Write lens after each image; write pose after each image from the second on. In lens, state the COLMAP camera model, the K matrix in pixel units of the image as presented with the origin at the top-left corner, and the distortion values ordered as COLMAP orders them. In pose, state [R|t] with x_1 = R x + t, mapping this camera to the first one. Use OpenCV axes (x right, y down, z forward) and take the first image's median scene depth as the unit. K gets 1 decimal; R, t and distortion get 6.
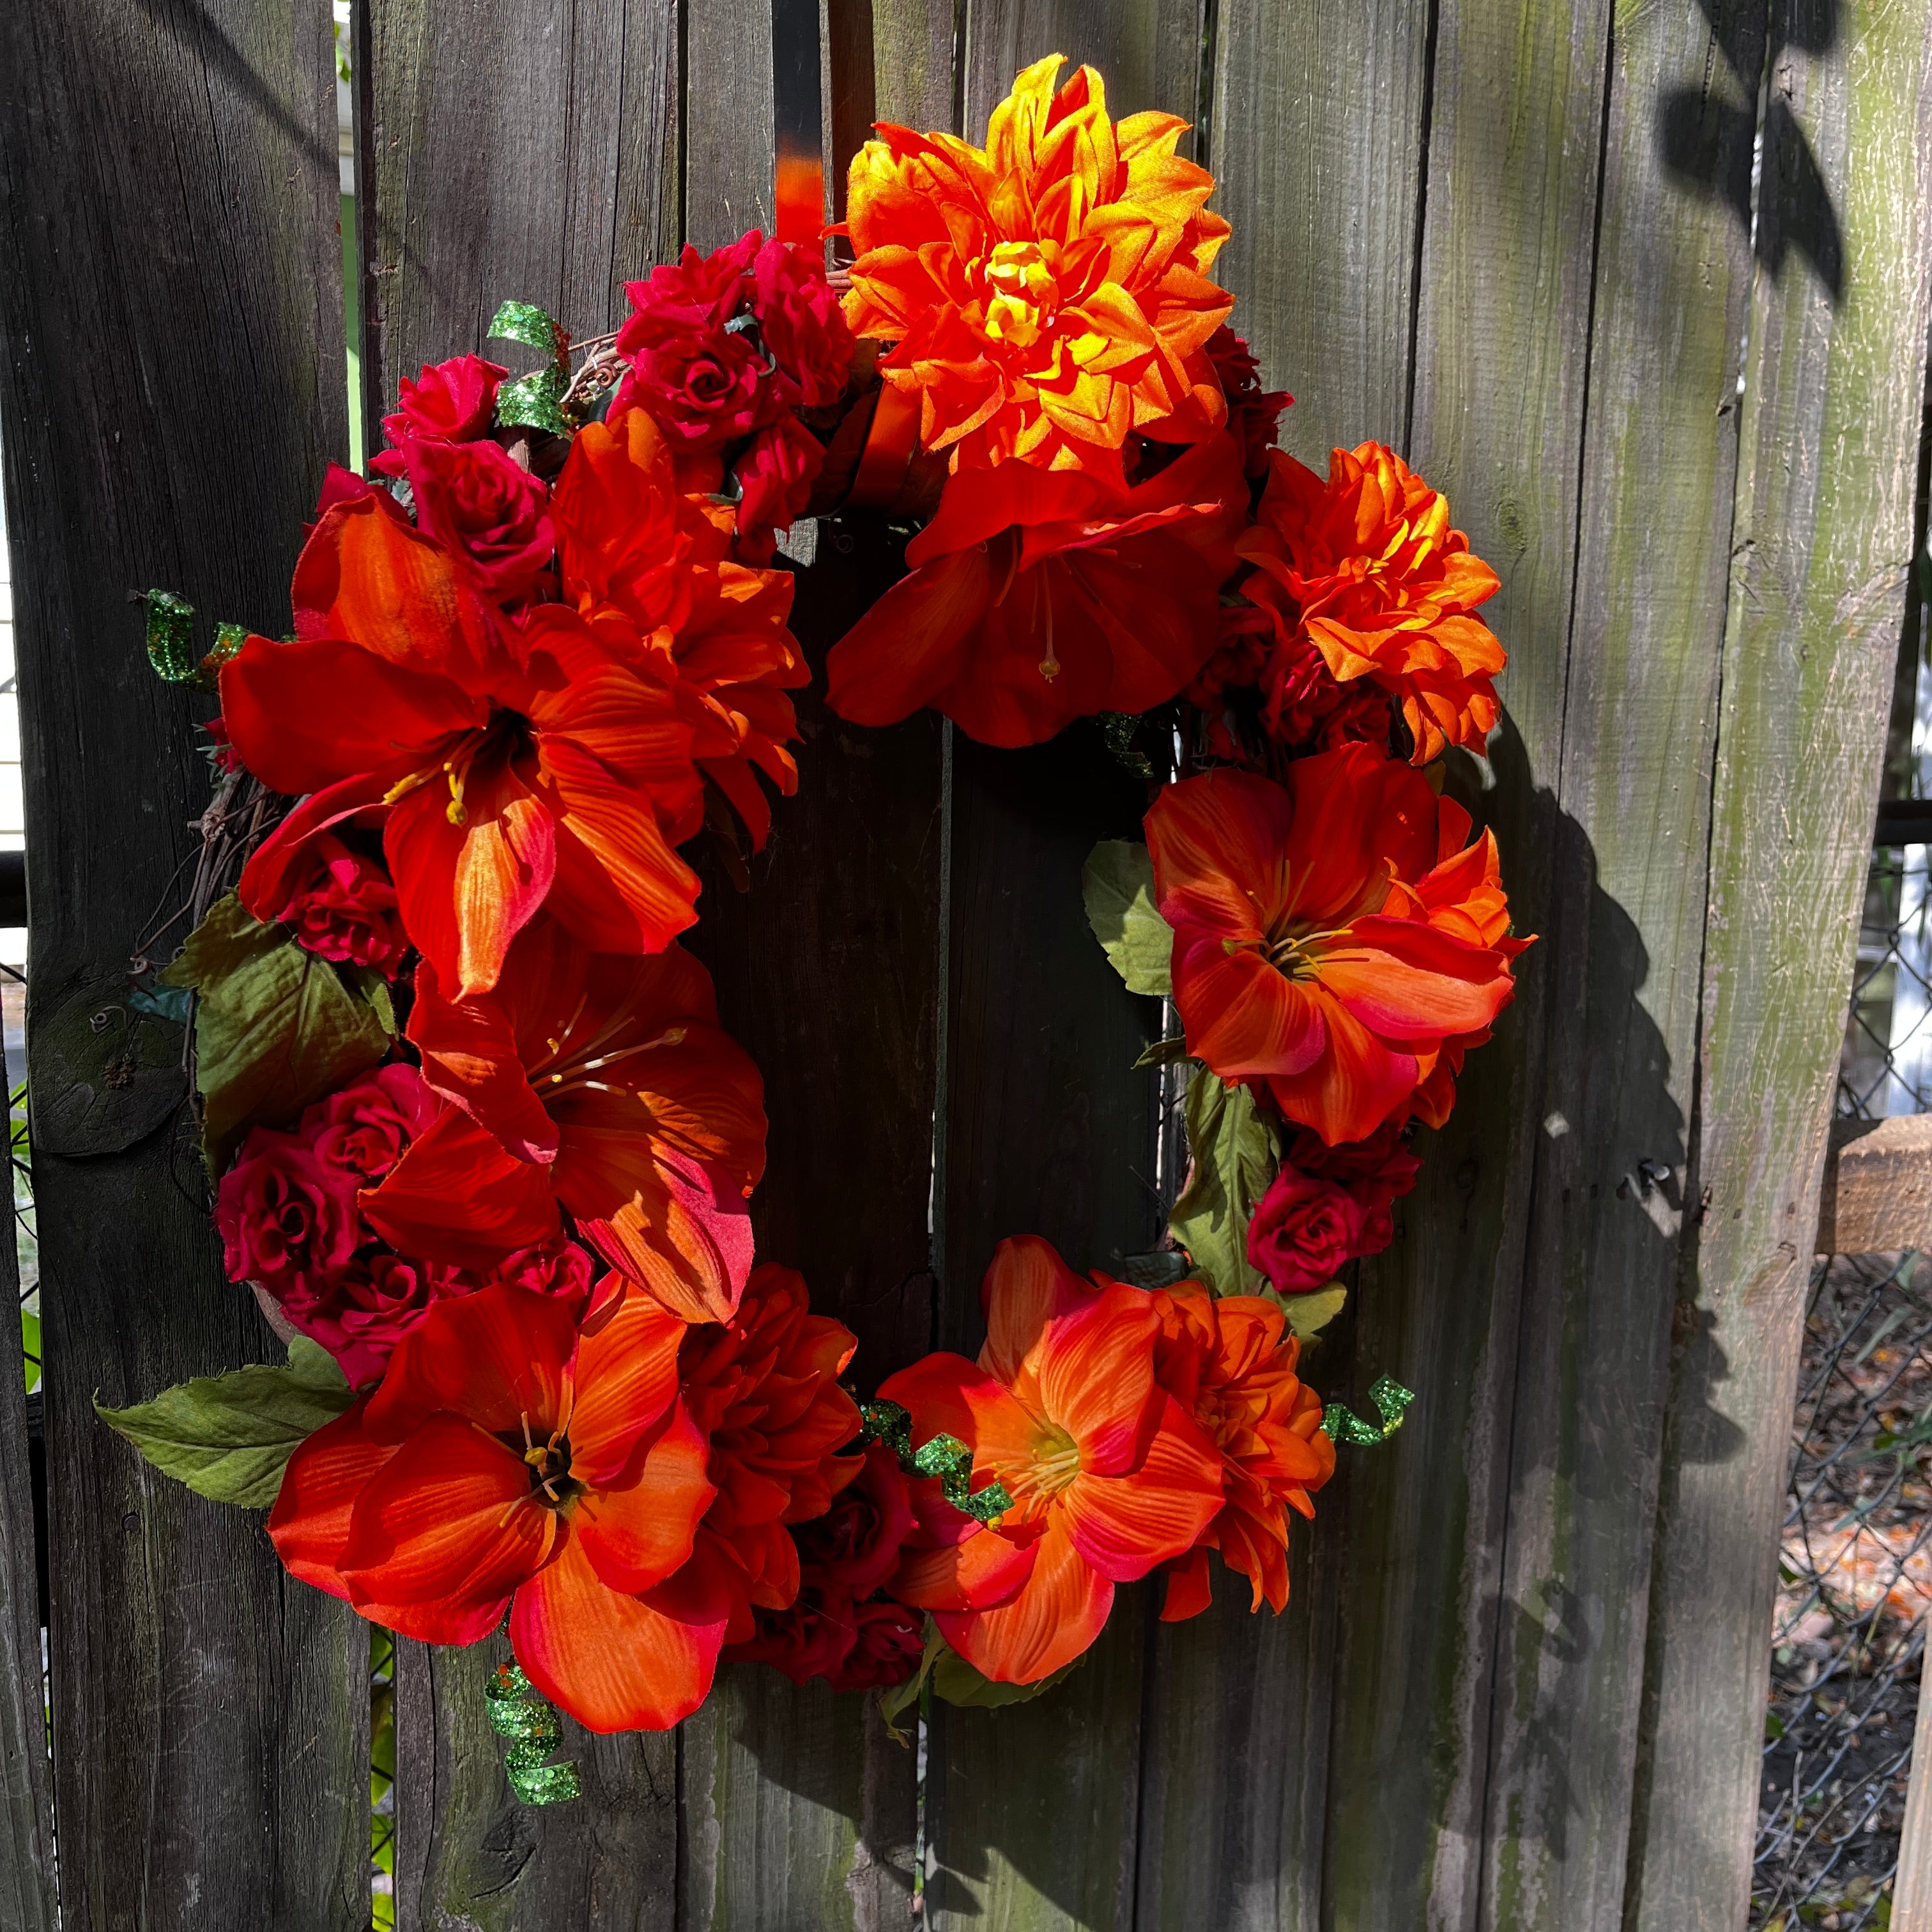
lens RADIAL K [[1991.3, 0, 1000.6], [0, 1991.3, 984.2], [0, 0, 1]] dist [0.013039, 0.000000]
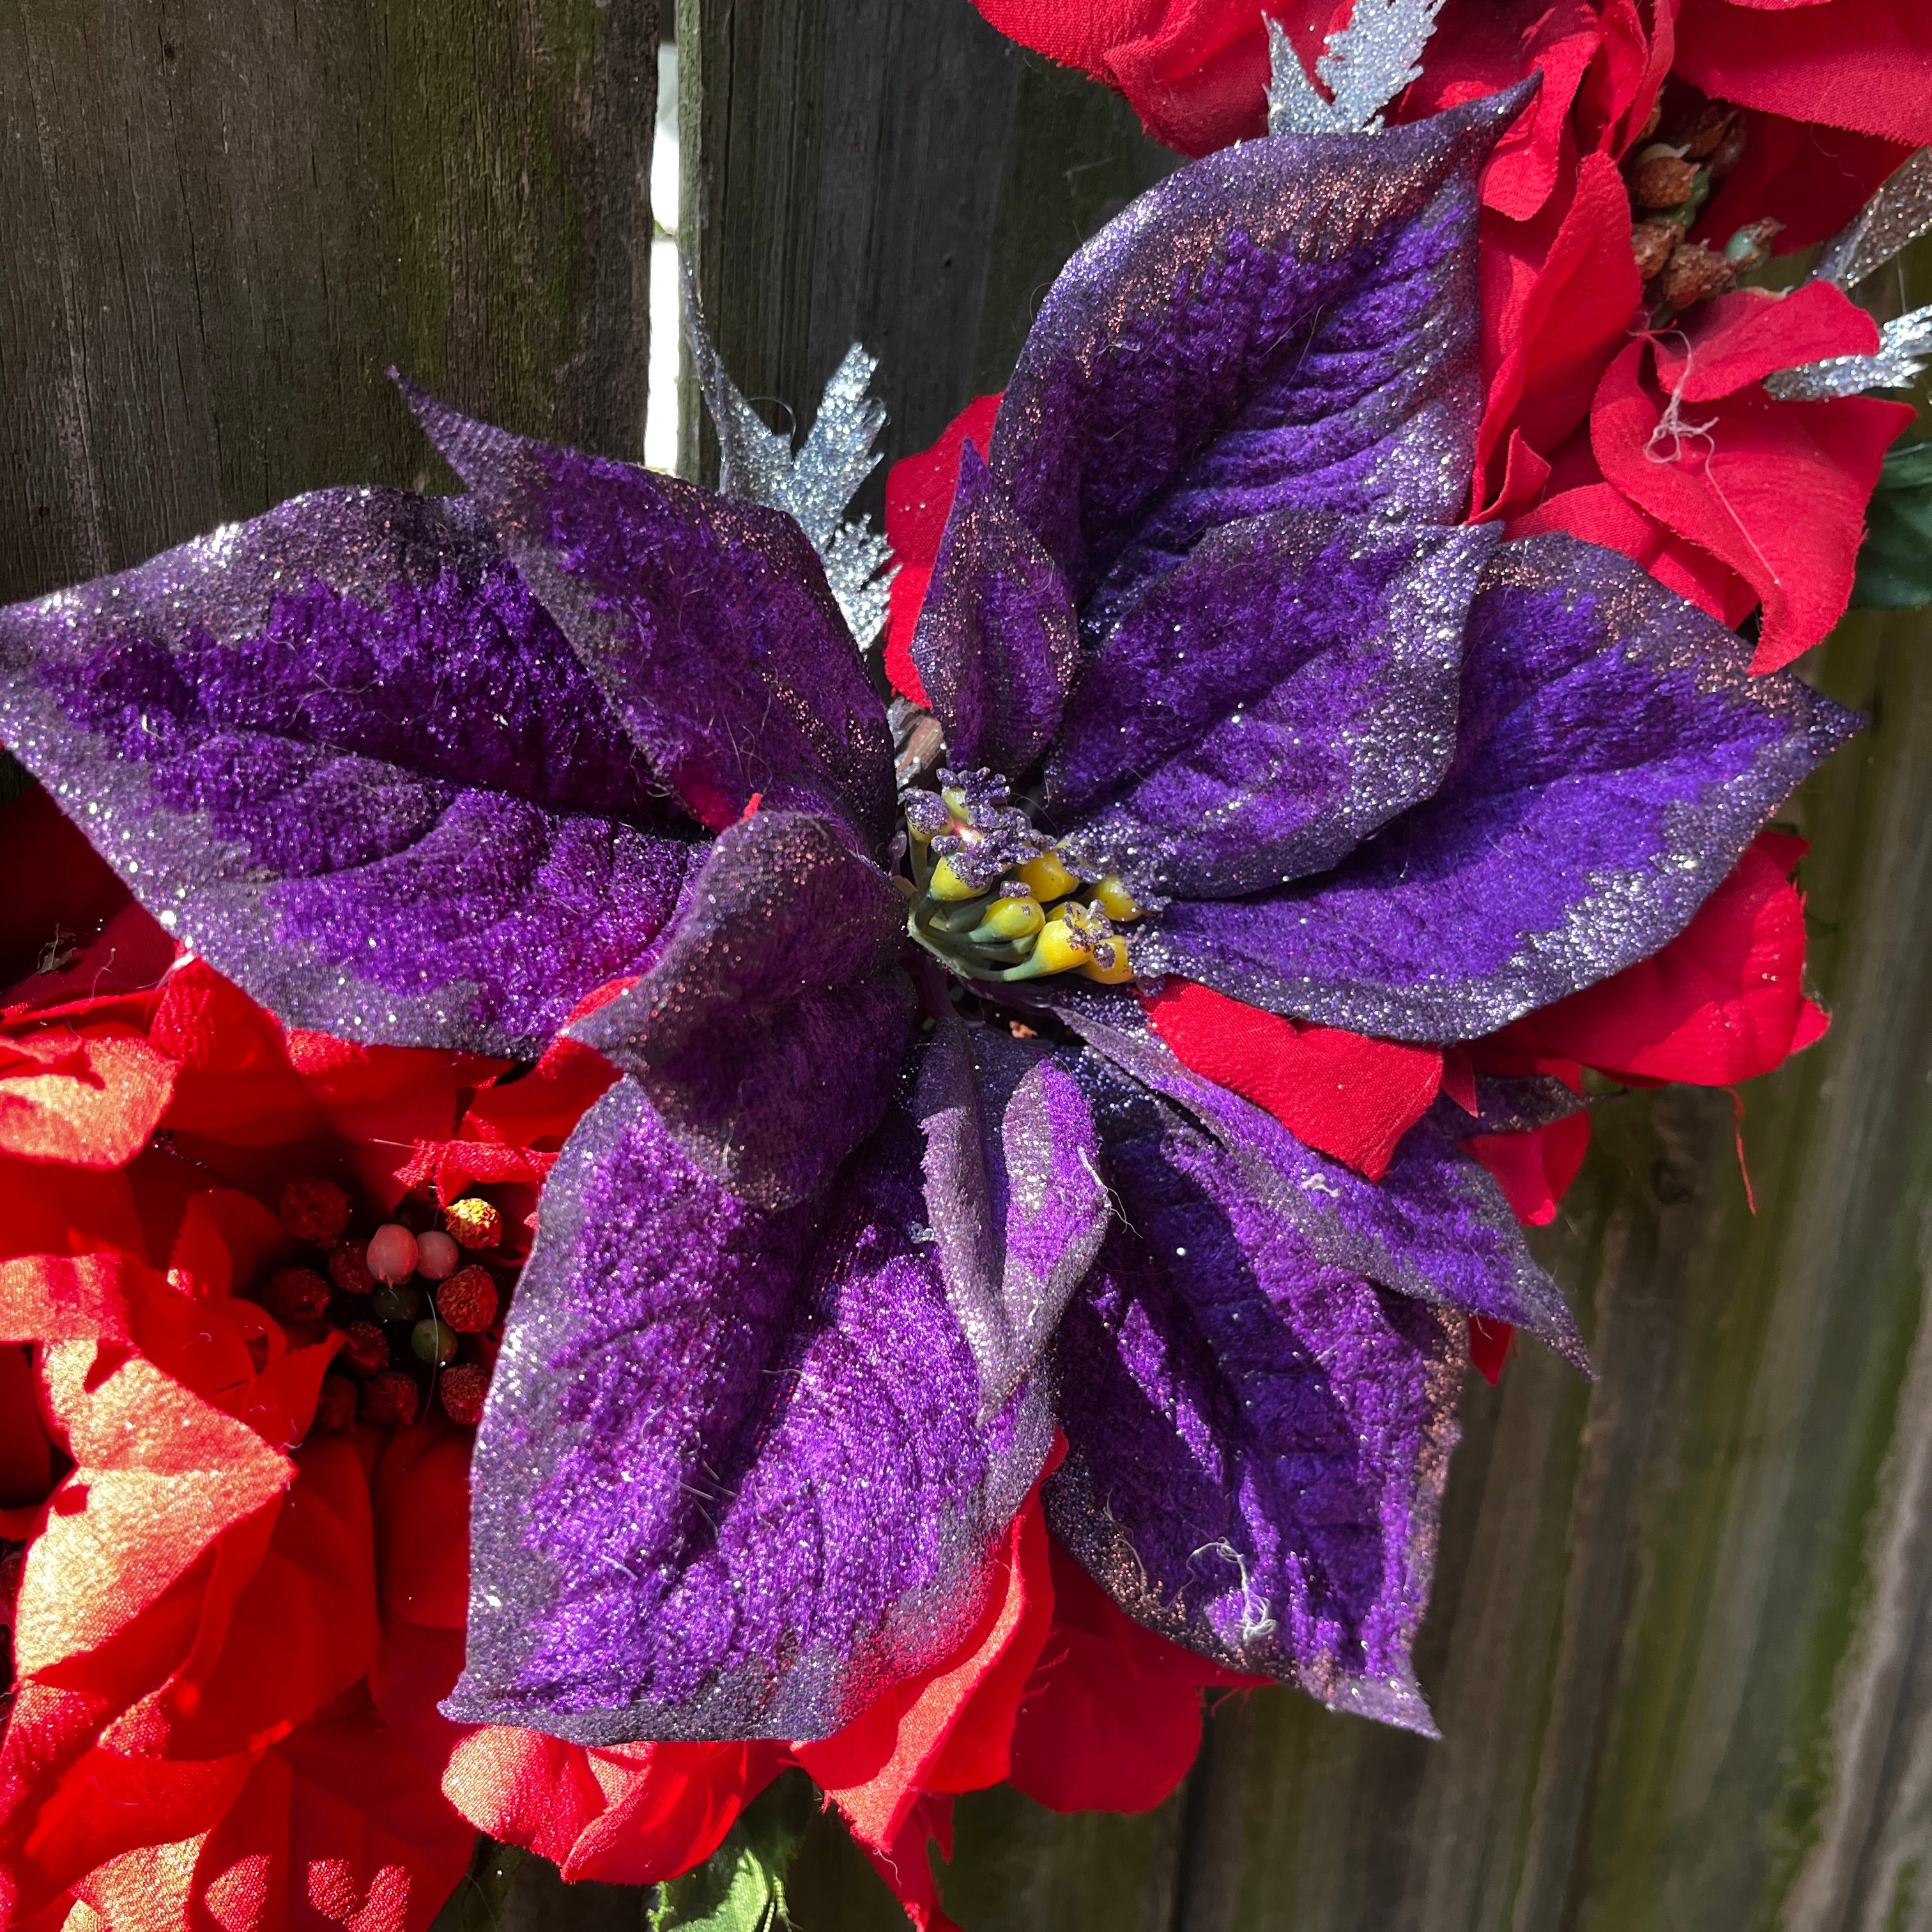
lens RADIAL K [[1991.3, 0, 968.5], [0, 1991.3, 954.9], [0, 0, 1]] dist [0.013039, 0.000000]
pose [[0.995575, 0.046271, -0.081790, 0.060544], [-0.036000, 0.991769, 0.122875, 0.162916], [0.086803, -0.119387, 0.989046, 0.697794]]
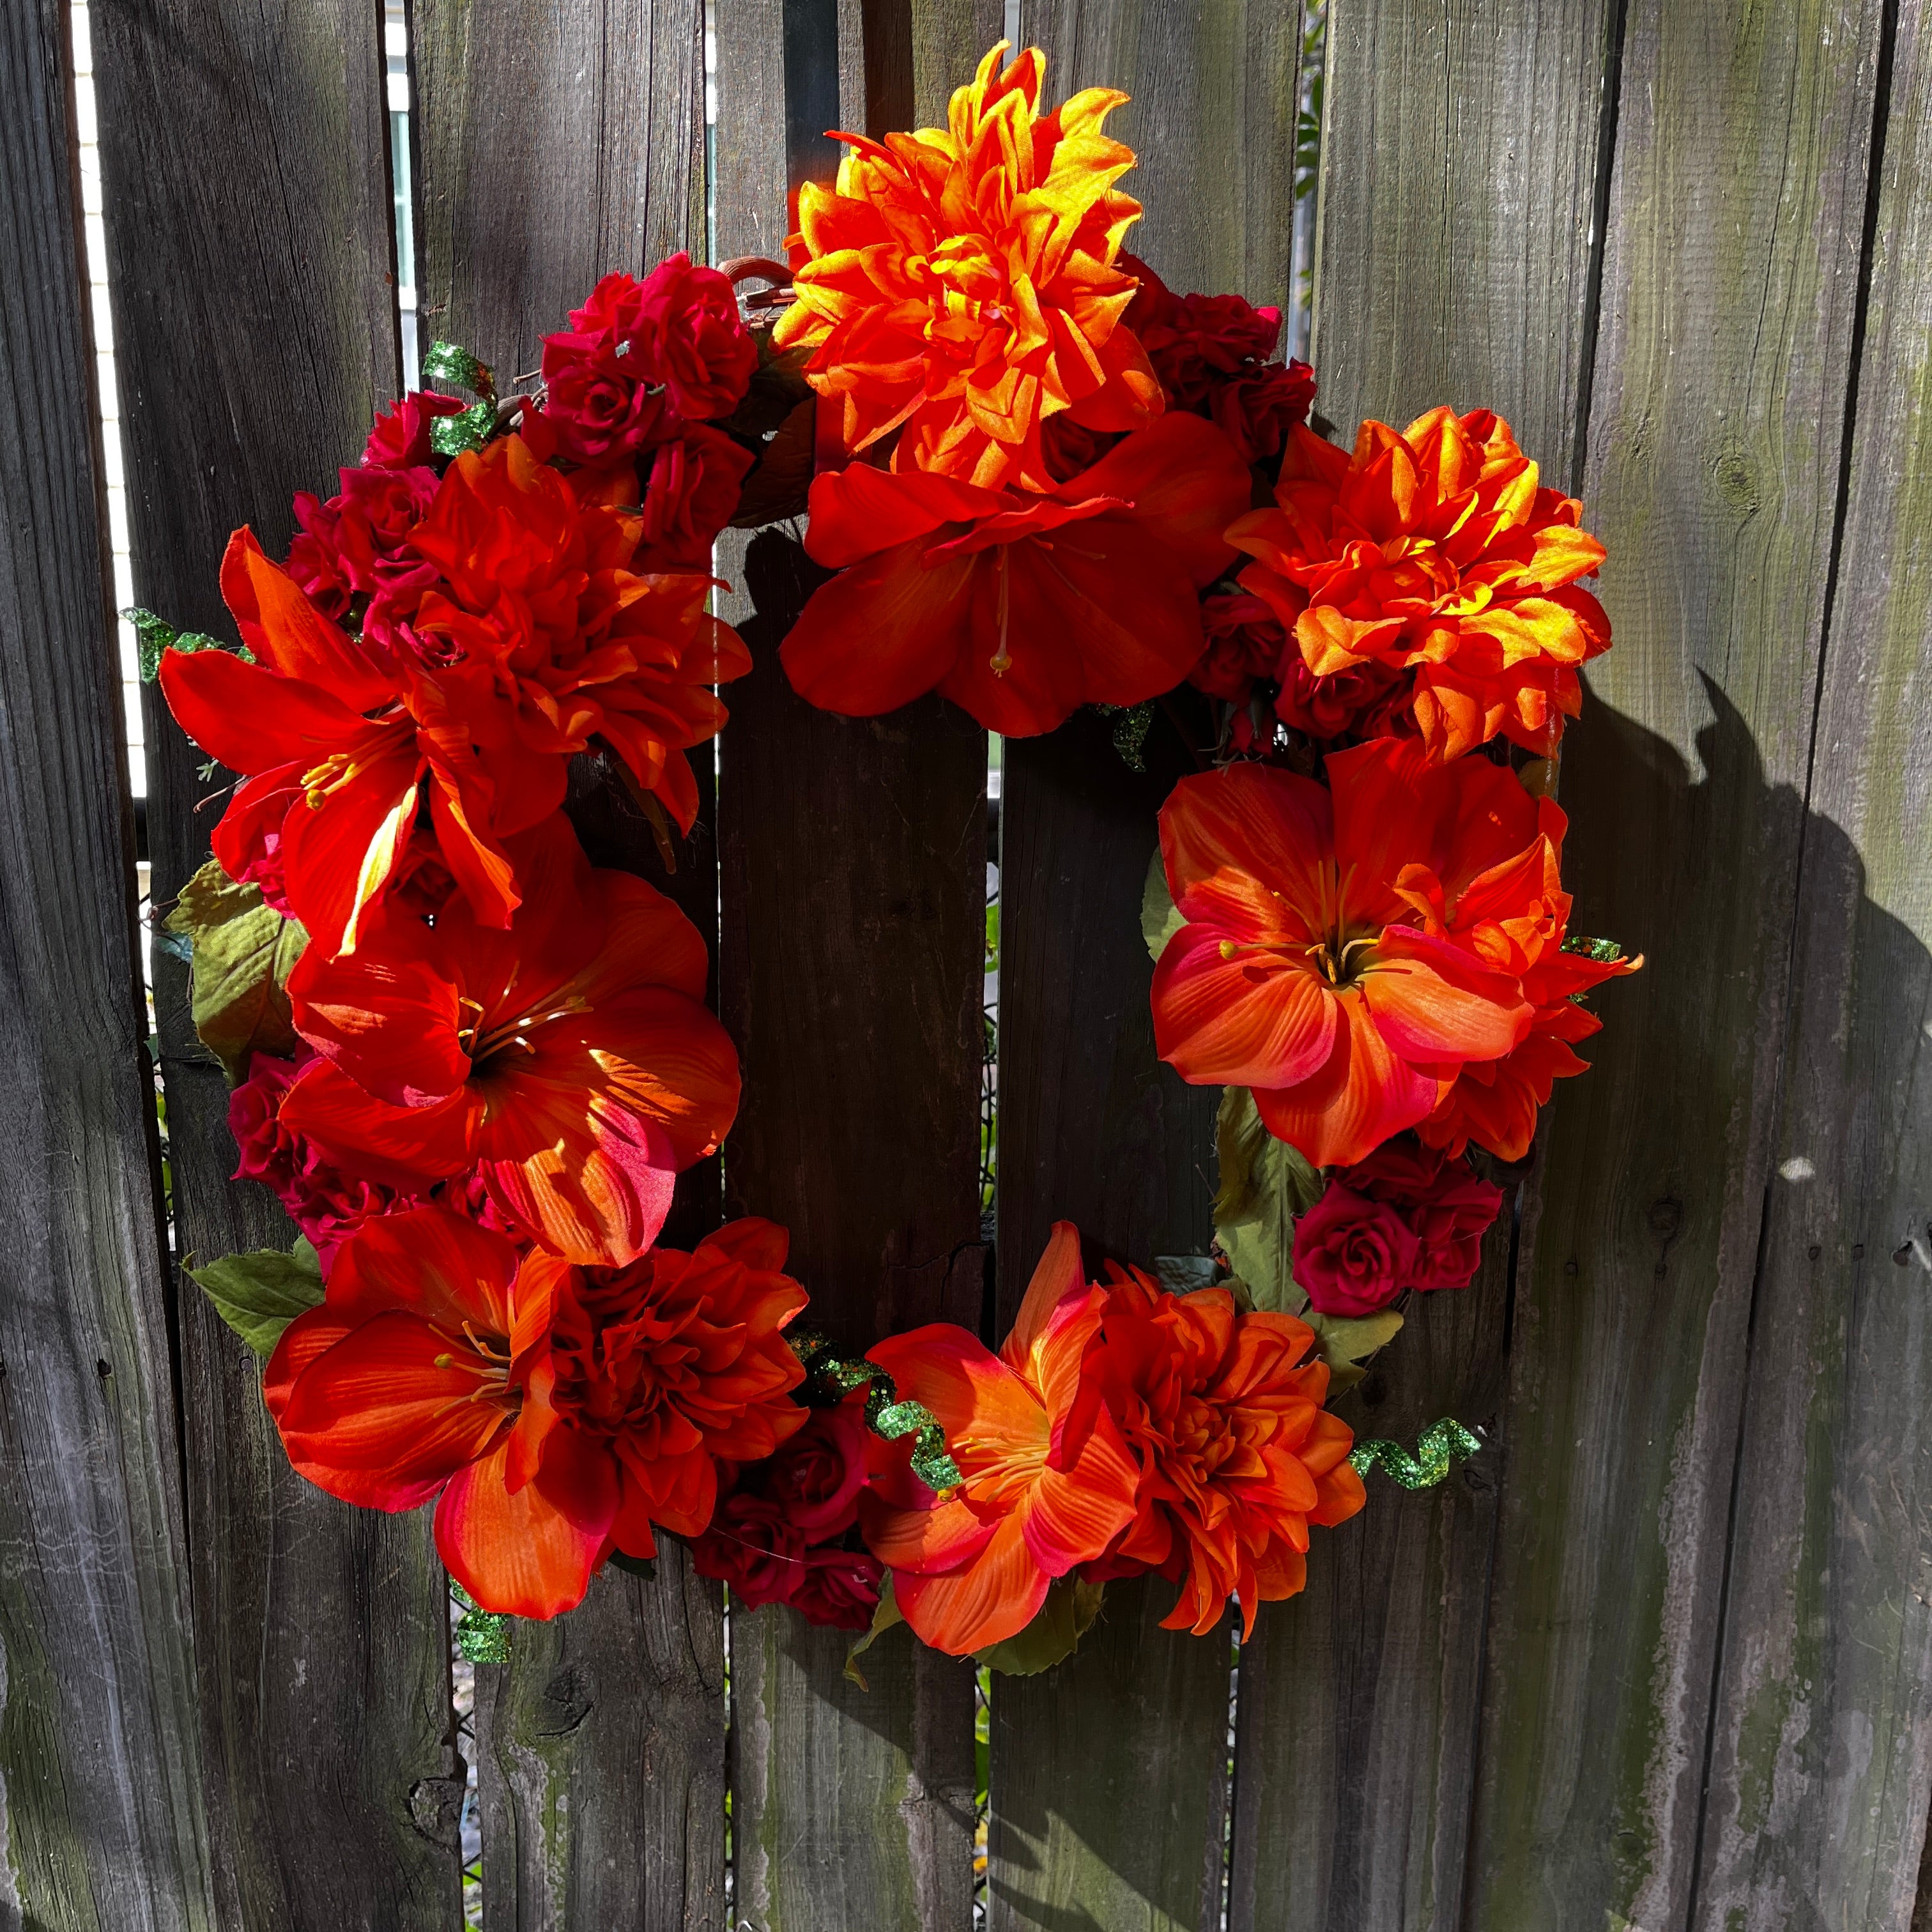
lens RADIAL K [[1991.3, 0, 974.1], [0, 1991.3, 982.5], [0, 0, 1]] dist [0.013039, 0.000000]
pose [[0.905555, 0.074588, -0.417621, 0.412578], [-0.059117, 0.997004, 0.049879, -0.044476], [0.420090, -0.020480, 0.907251, 0.079512]]
